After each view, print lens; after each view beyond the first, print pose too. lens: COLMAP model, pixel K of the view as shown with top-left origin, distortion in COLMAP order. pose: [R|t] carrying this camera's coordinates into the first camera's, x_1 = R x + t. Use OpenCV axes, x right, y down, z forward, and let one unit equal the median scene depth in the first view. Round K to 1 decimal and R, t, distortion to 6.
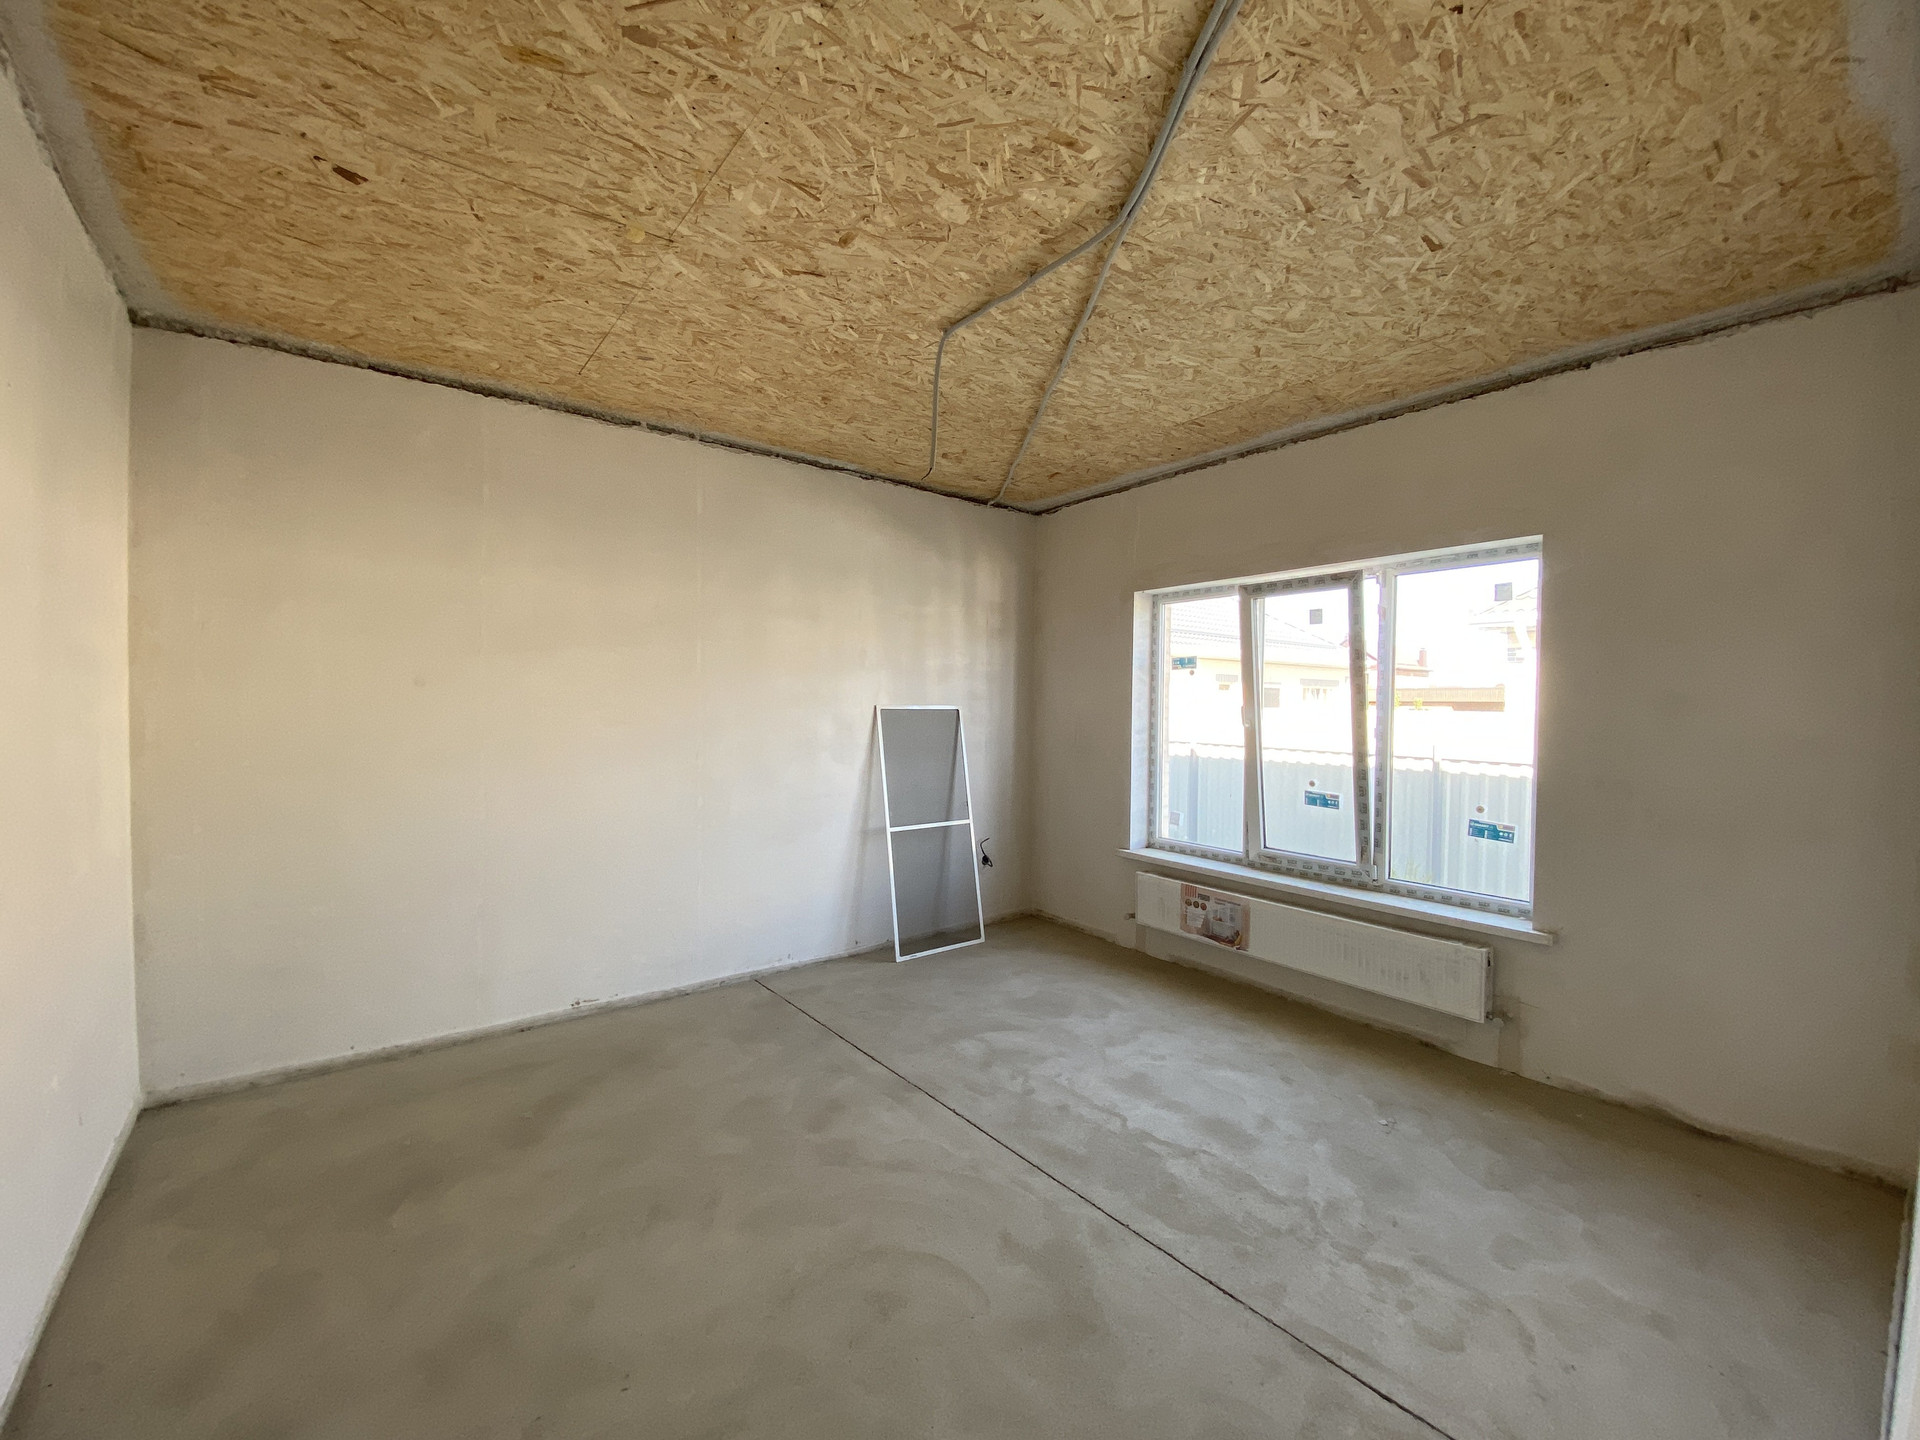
lens RADIAL K [[784.3, 0, 964.5], [0, 784.3, 718.7], [0, 0, 1]] dist [-0.000657, -0.012720]
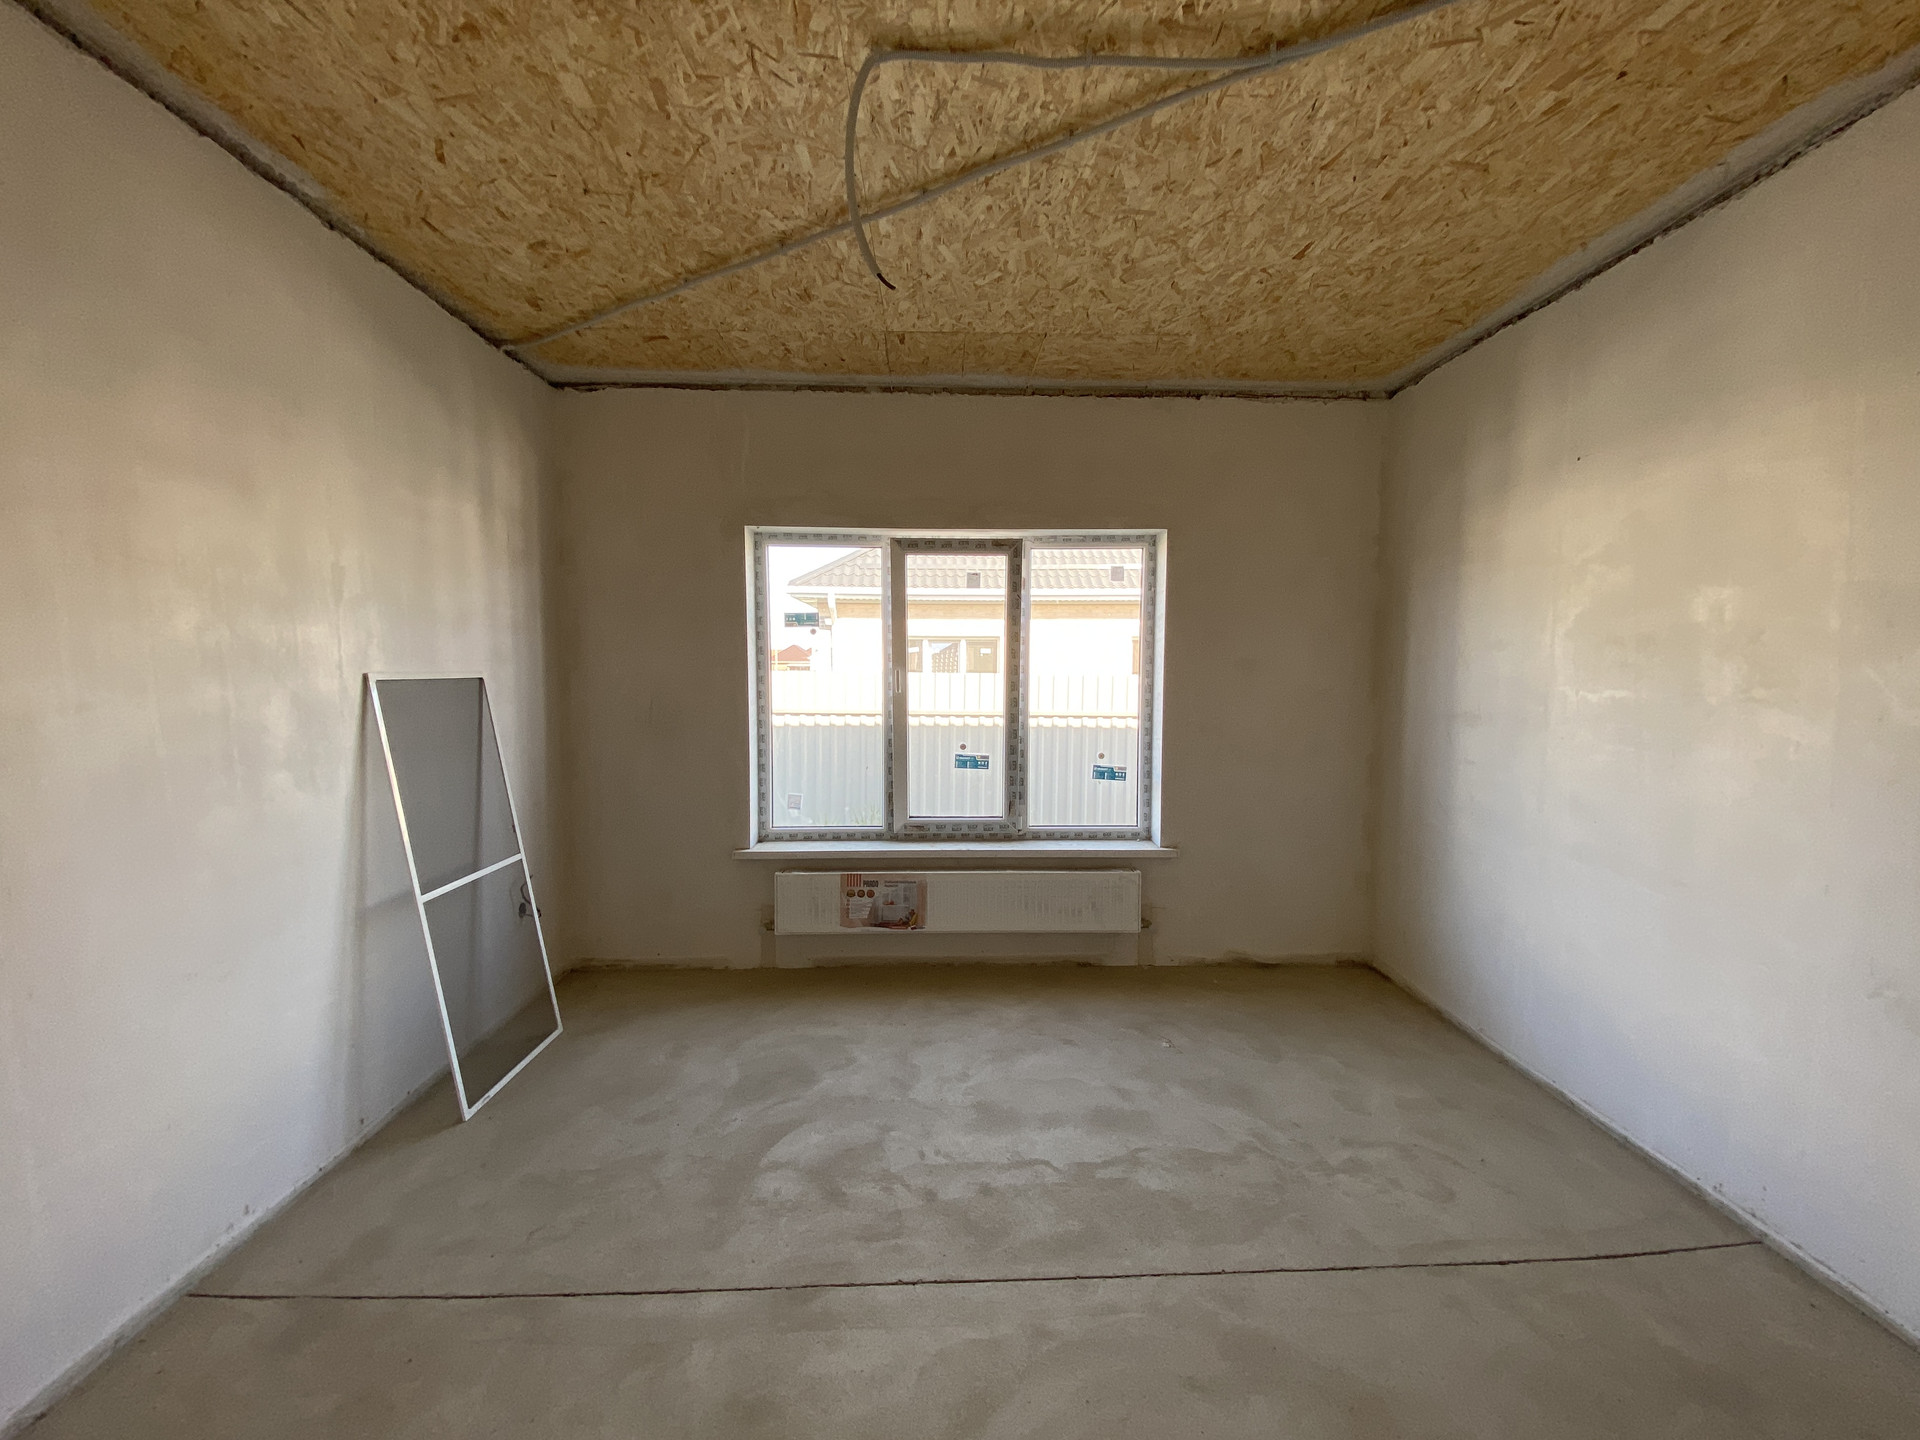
lens RADIAL K [[776.0, 0, 966.0], [0, 776.0, 719.4], [0, 0, 1]] dist [0.030837, -0.025687]
pose [[0.584309, -0.062592, 0.809114, -0.366340], [0.015267, 0.997693, 0.066156, -0.018156], [-0.811388, -0.026302, 0.583916, 0.429580]]
